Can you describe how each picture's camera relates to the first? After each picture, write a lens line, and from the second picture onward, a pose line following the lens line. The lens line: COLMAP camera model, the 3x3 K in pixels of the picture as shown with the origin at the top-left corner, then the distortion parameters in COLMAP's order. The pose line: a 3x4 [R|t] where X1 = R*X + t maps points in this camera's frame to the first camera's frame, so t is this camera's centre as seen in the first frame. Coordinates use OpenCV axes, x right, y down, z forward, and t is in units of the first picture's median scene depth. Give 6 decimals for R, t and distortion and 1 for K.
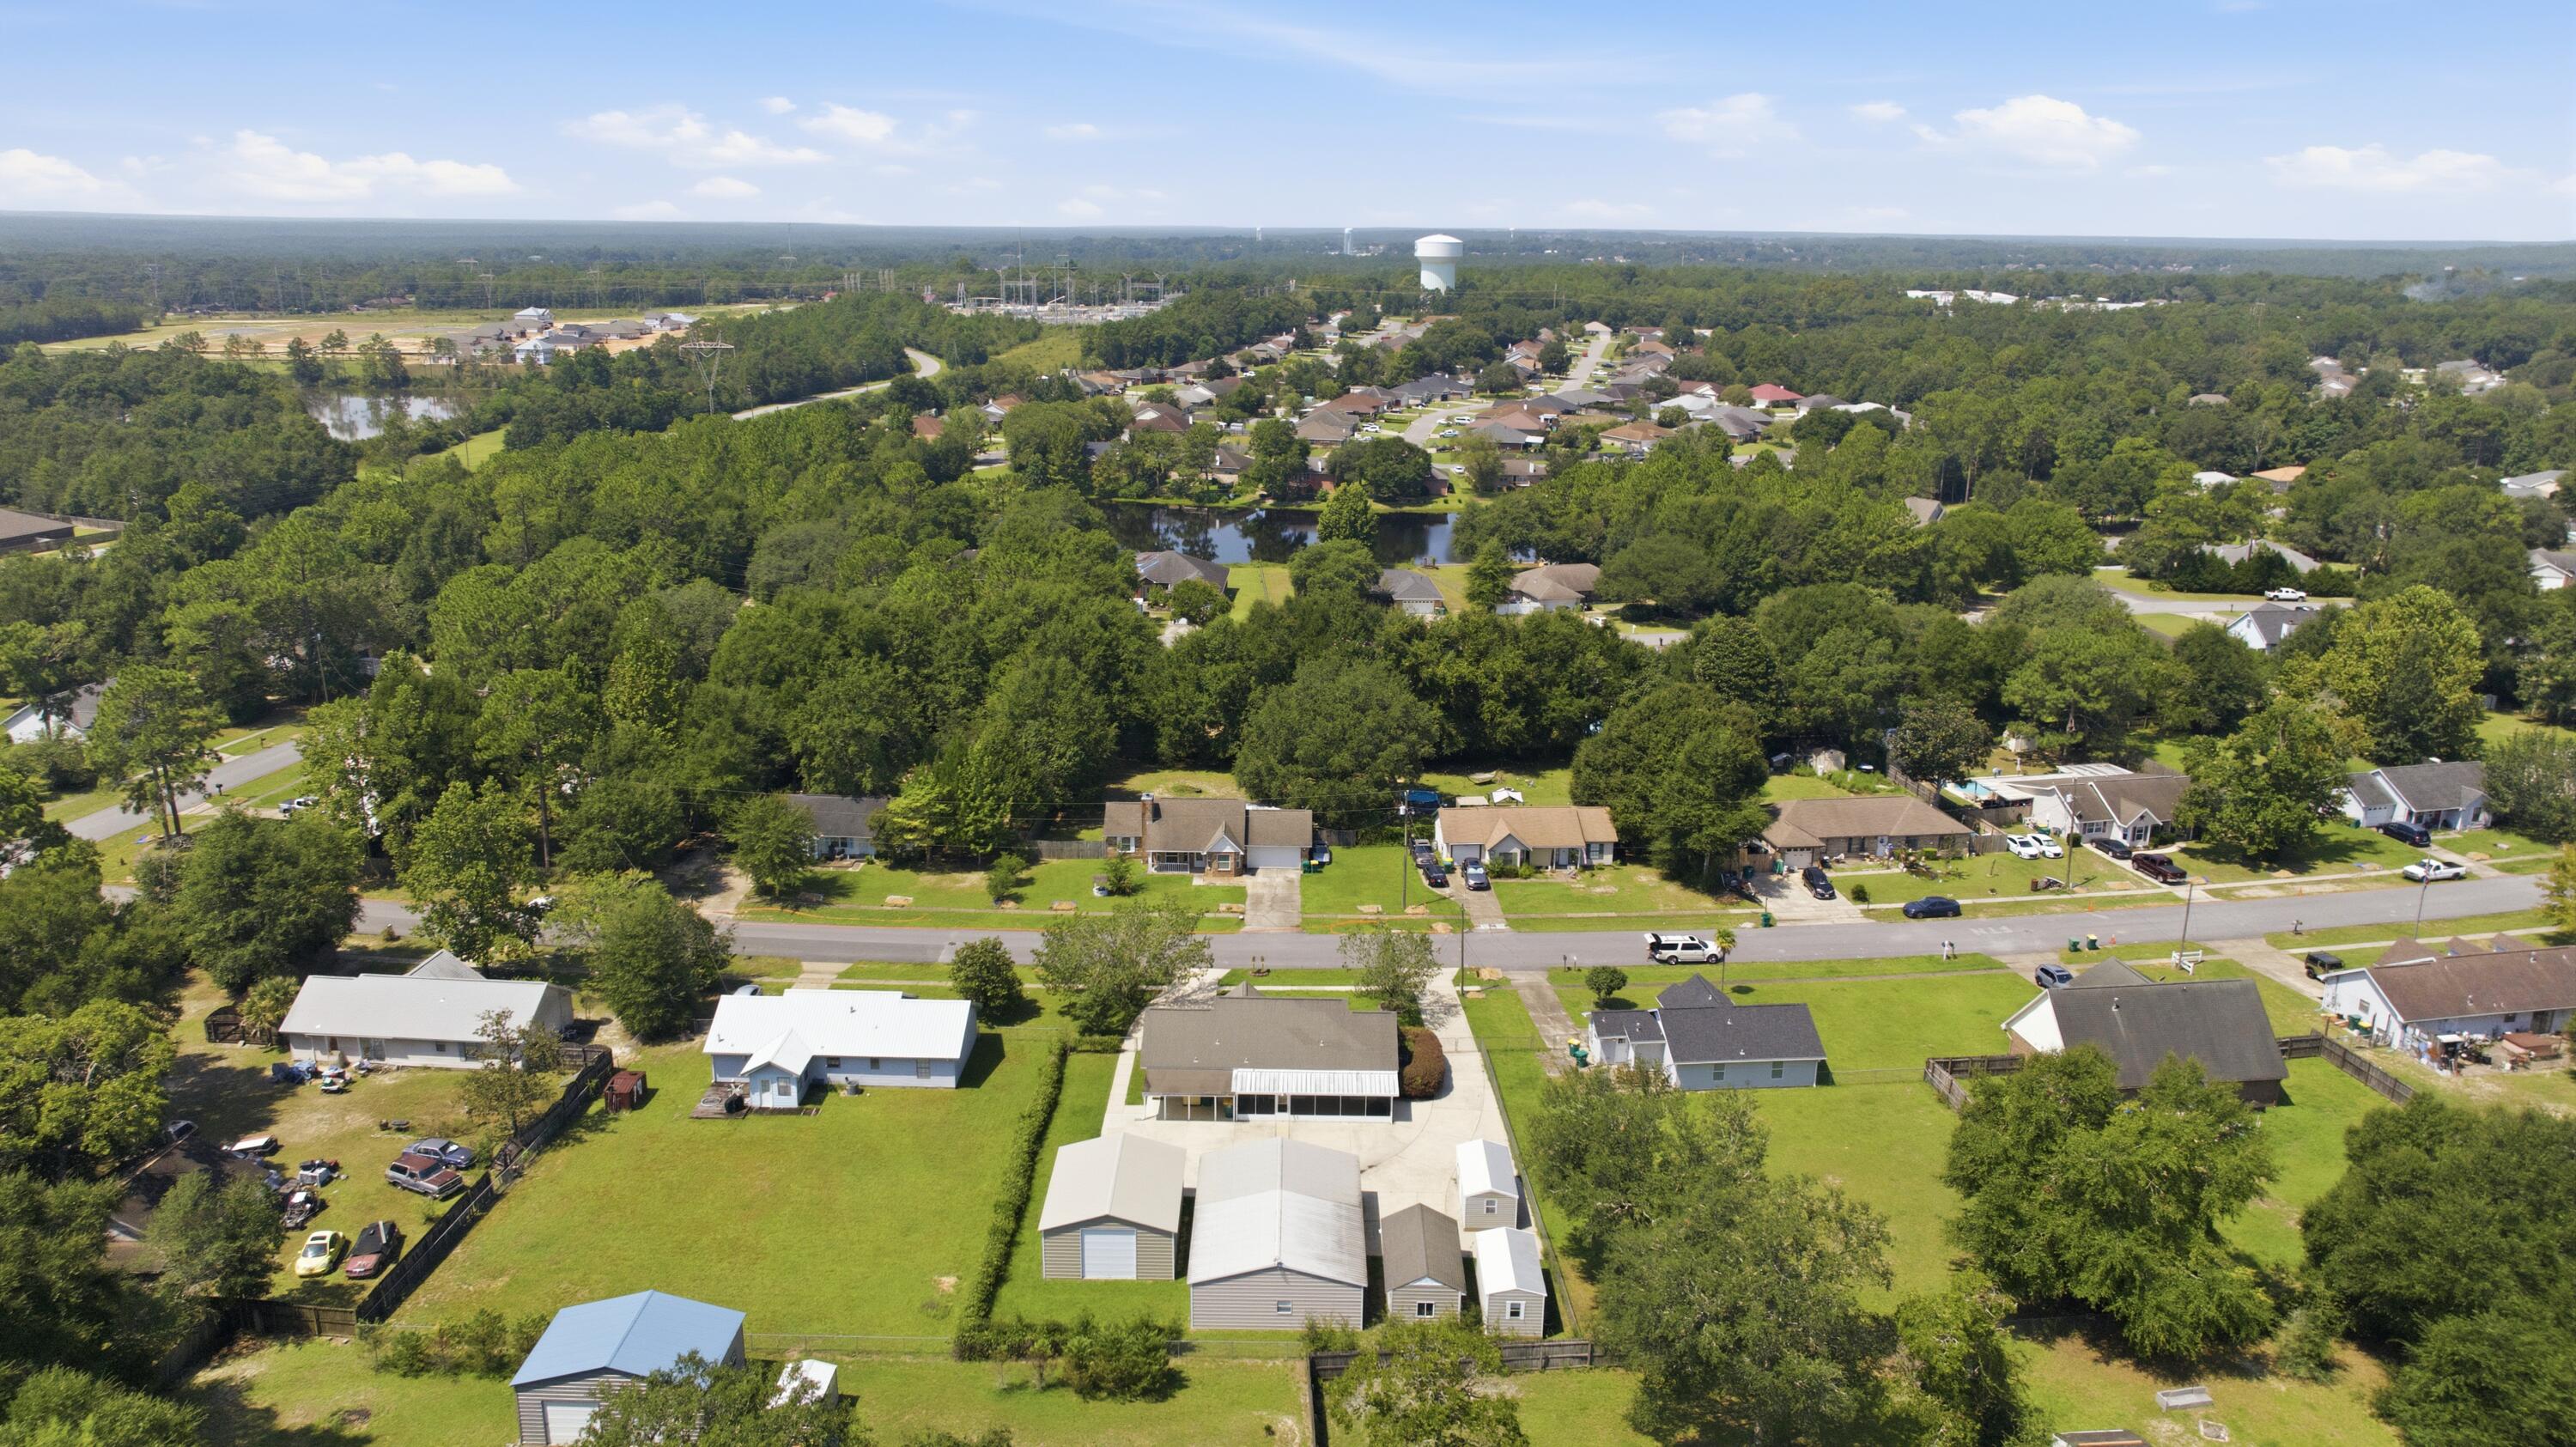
lens RADIAL K [[1812.5, 0, 1288.0], [0, 1812.5, 723.5], [0, 0, 1]] dist [-0.000244, -0.000707]
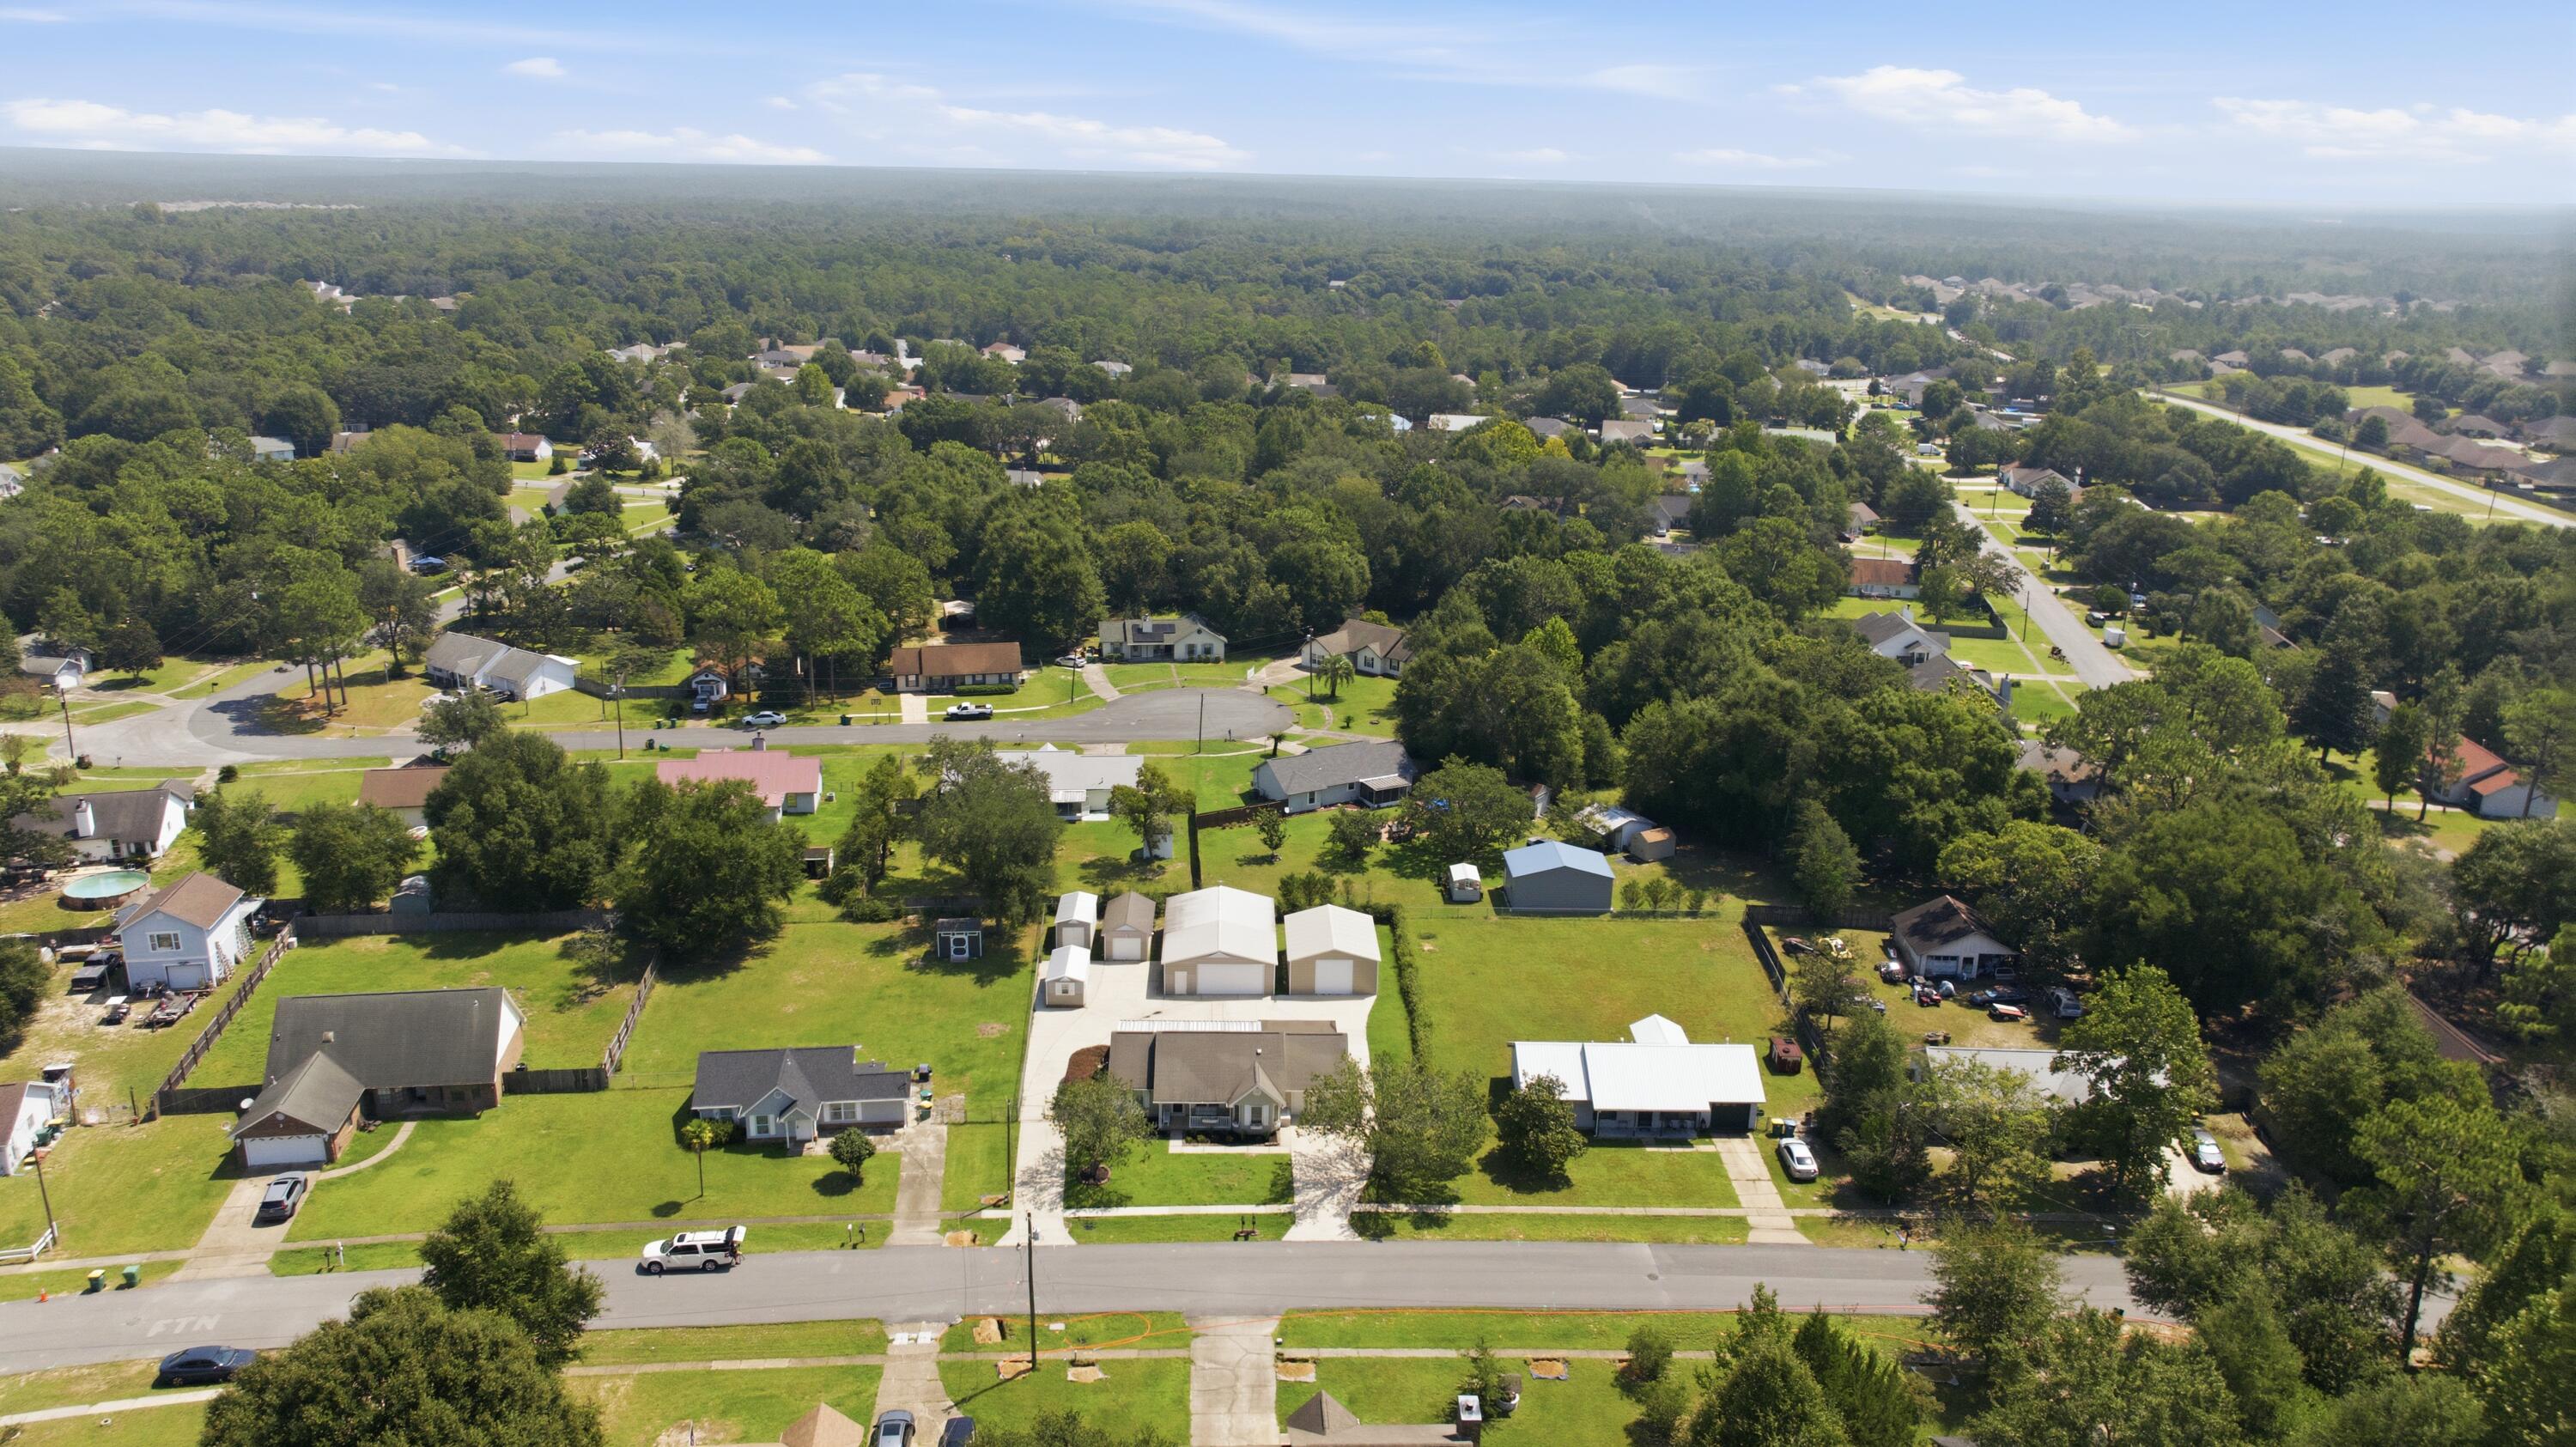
lens RADIAL K [[1812.5, 0, 1288.0], [0, 1812.5, 723.5], [0, 0, 1]] dist [-0.000244, -0.000707]
pose [[-0.998804, -0.019116, -0.045005, 0.007244], [-0.040328, 0.842531, 0.537135, -0.541043], [0.027651, 0.538308, -0.842294, 1.716033]]
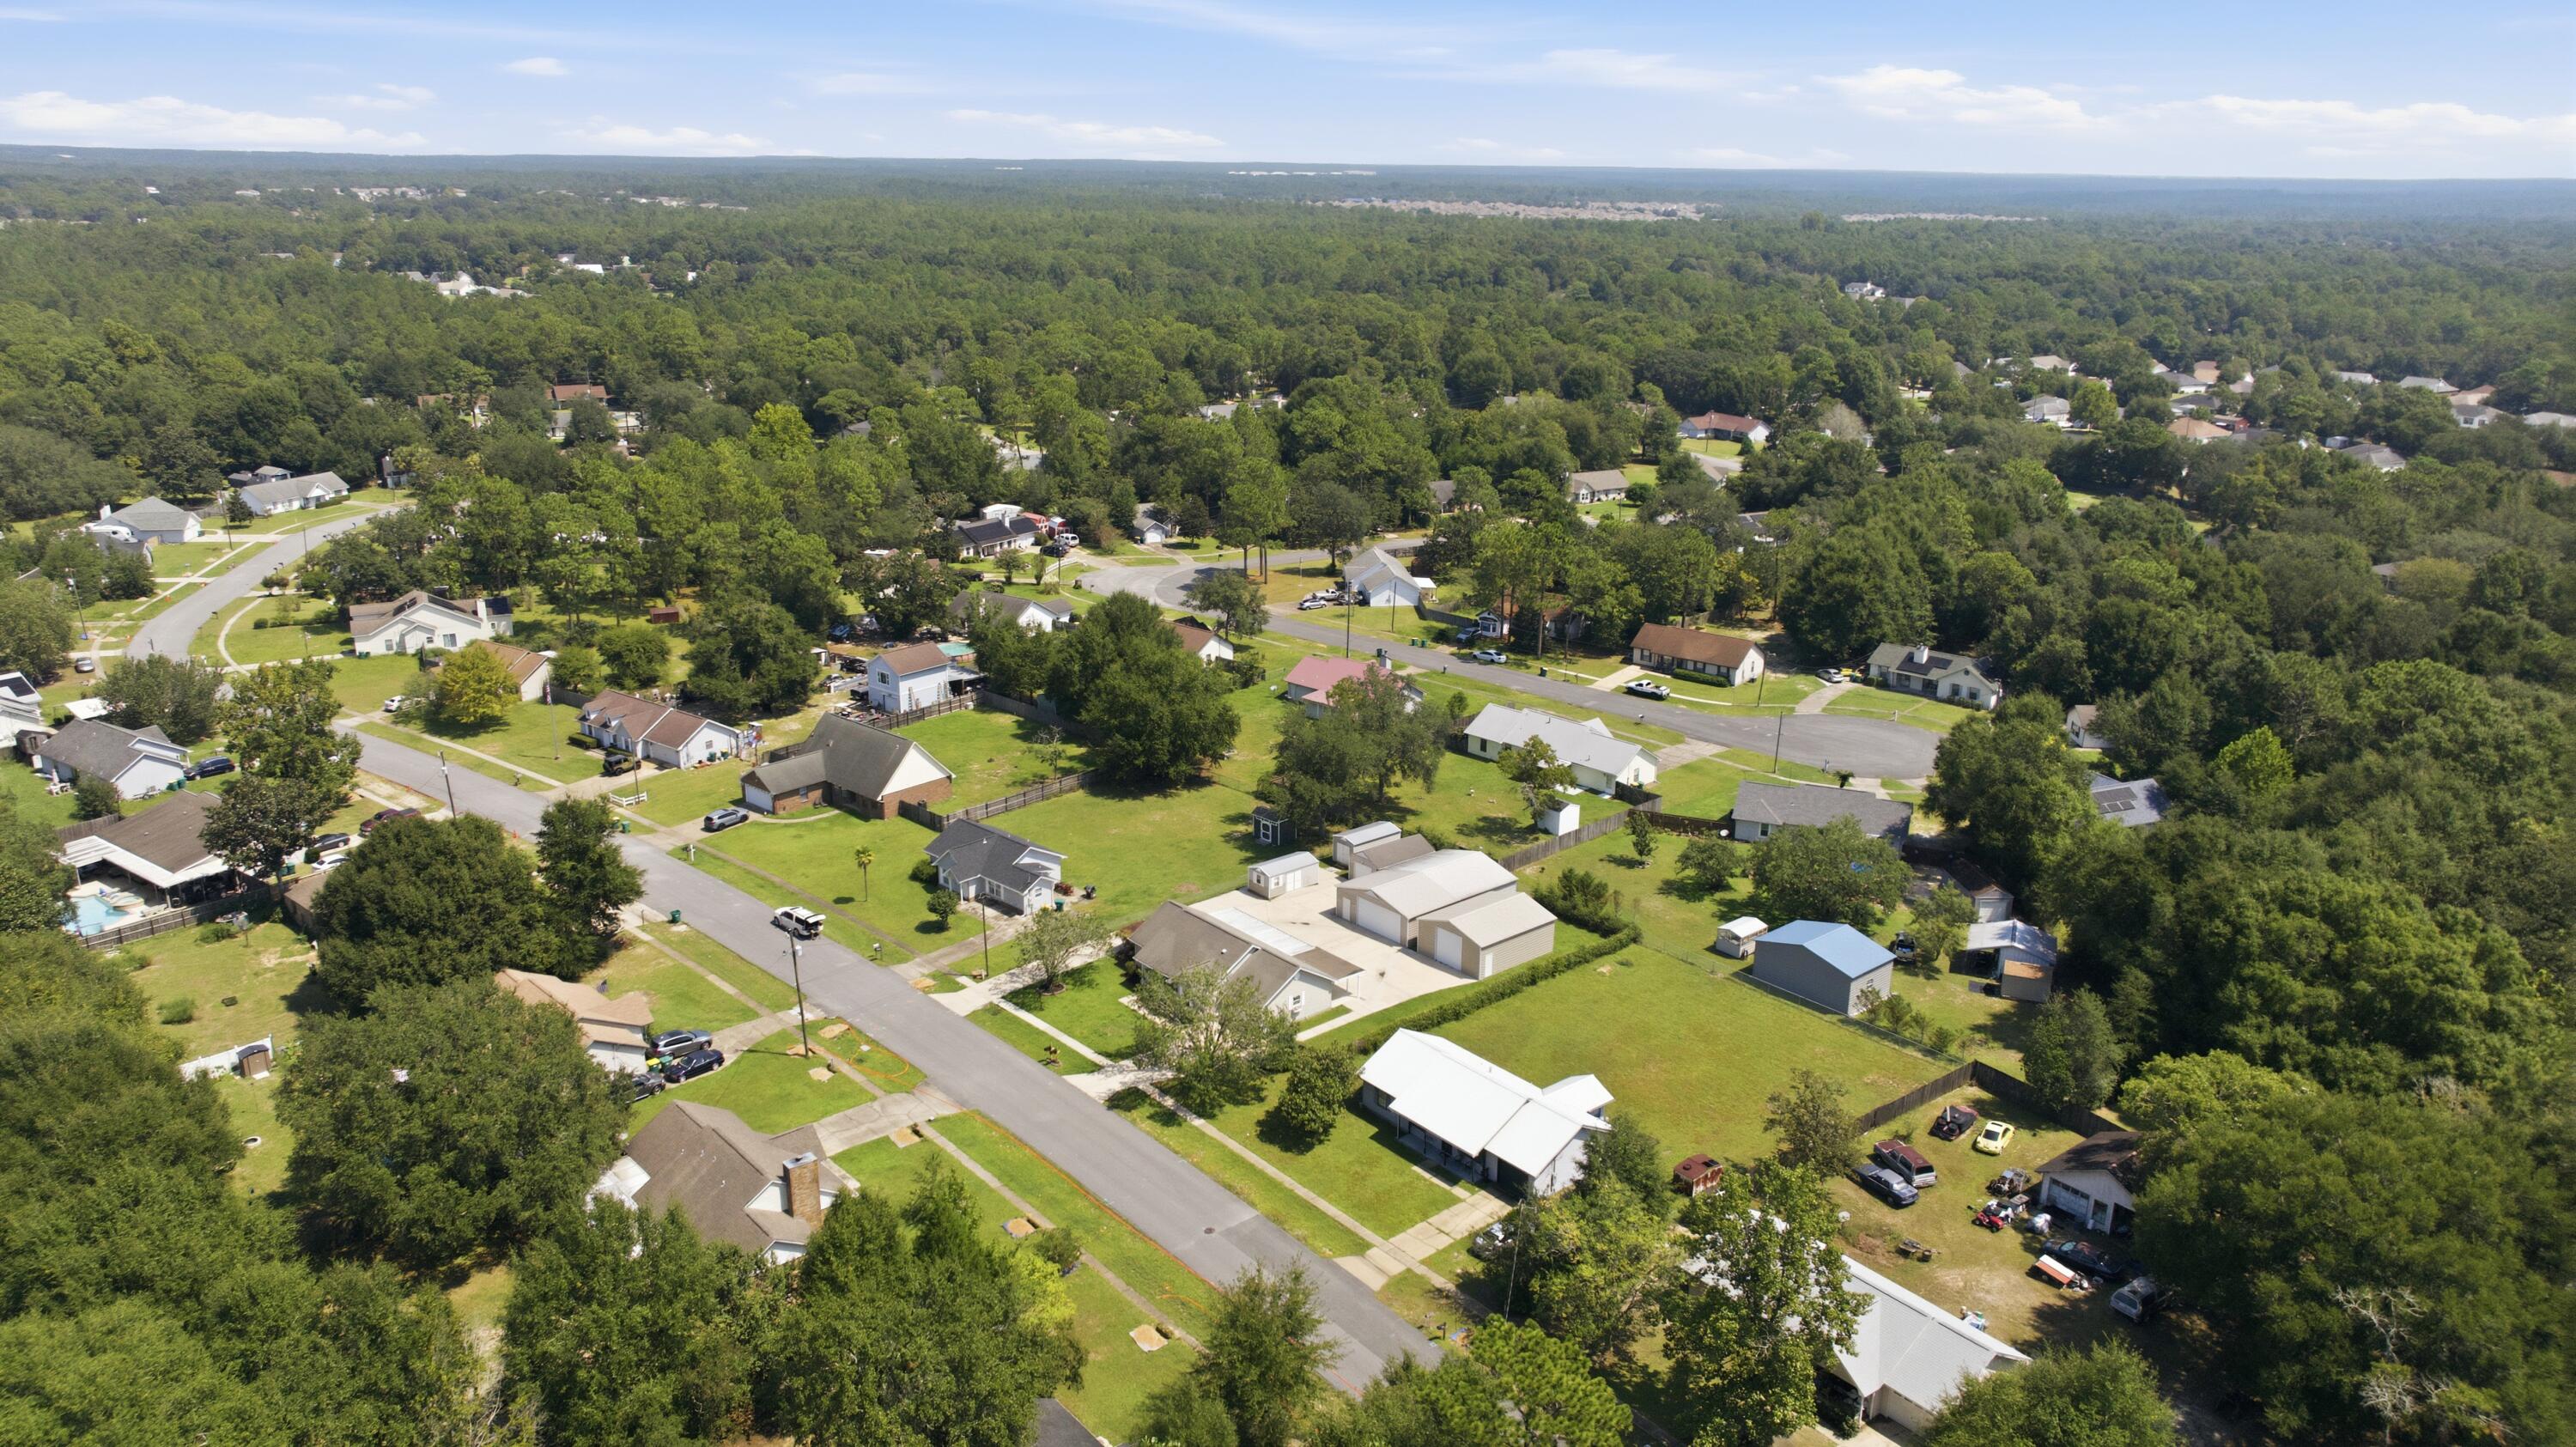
lens RADIAL K [[1817.3, 0, 1286.9], [0, 1817.3, 713.7], [0, 0, 1]] dist [-0.022625, 0.006290]
pose [[-0.656837, -0.239218, 0.715080, -0.805468], [0.184011, 0.868816, 0.459672, -0.478528], [-0.731235, 0.433512, -0.526652, 1.463396]]
